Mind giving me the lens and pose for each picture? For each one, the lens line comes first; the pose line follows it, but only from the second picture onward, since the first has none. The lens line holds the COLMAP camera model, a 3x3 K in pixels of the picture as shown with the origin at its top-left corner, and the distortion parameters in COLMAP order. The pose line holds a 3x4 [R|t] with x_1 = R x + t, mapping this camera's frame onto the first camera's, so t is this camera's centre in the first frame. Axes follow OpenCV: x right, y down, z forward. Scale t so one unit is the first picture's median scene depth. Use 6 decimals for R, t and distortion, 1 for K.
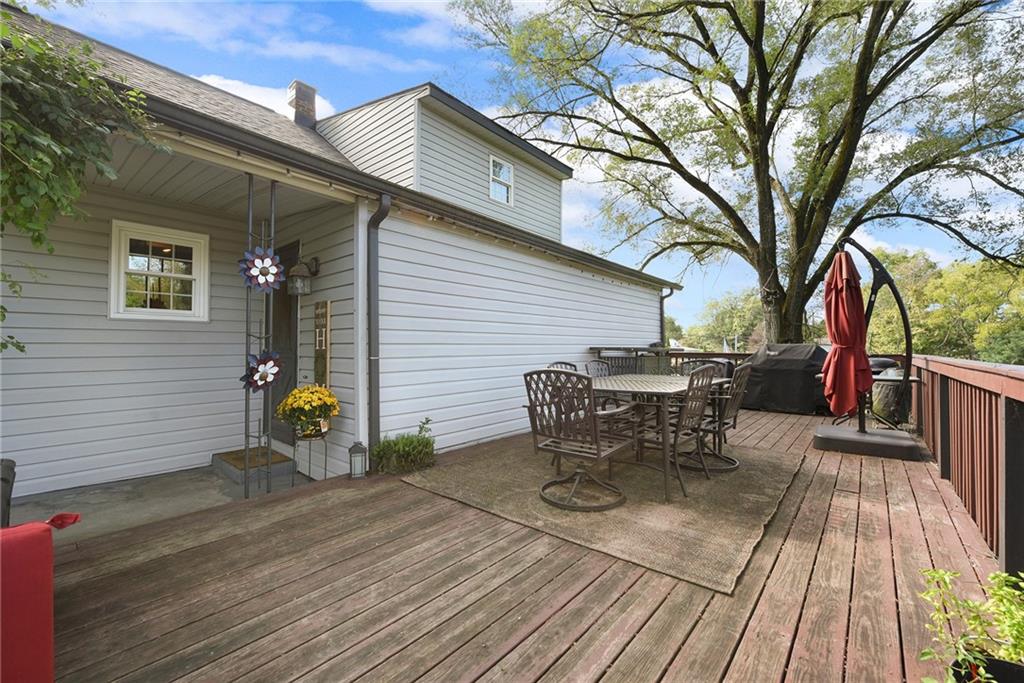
lens RADIAL K [[413.0, 0, 512.4], [0, 413.0, 345.6], [0, 0, 1]] dist [-0.012046, -0.000331]
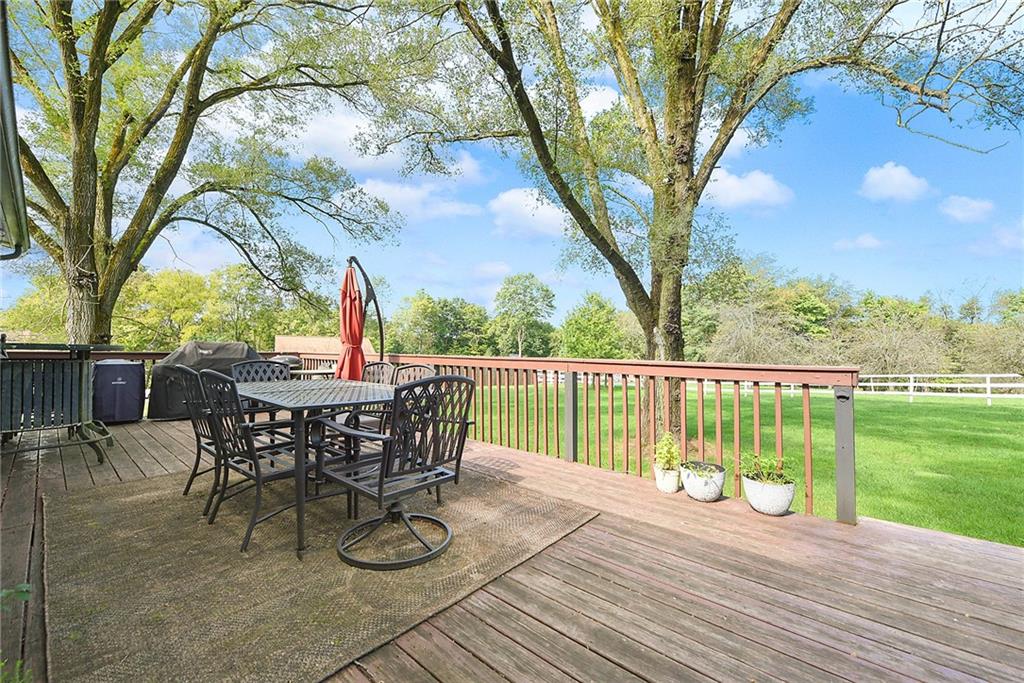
lens RADIAL K [[416.5, 0, 506.0], [0, 416.5, 338.1], [0, 0, 1]] dist [-0.002485, -0.000201]
pose [[0.017256, 0.024321, 0.999555, -0.696682], [-0.013085, 0.999624, -0.024097, 0.002393], [-0.999765, -0.012663, 0.017568, 0.900526]]
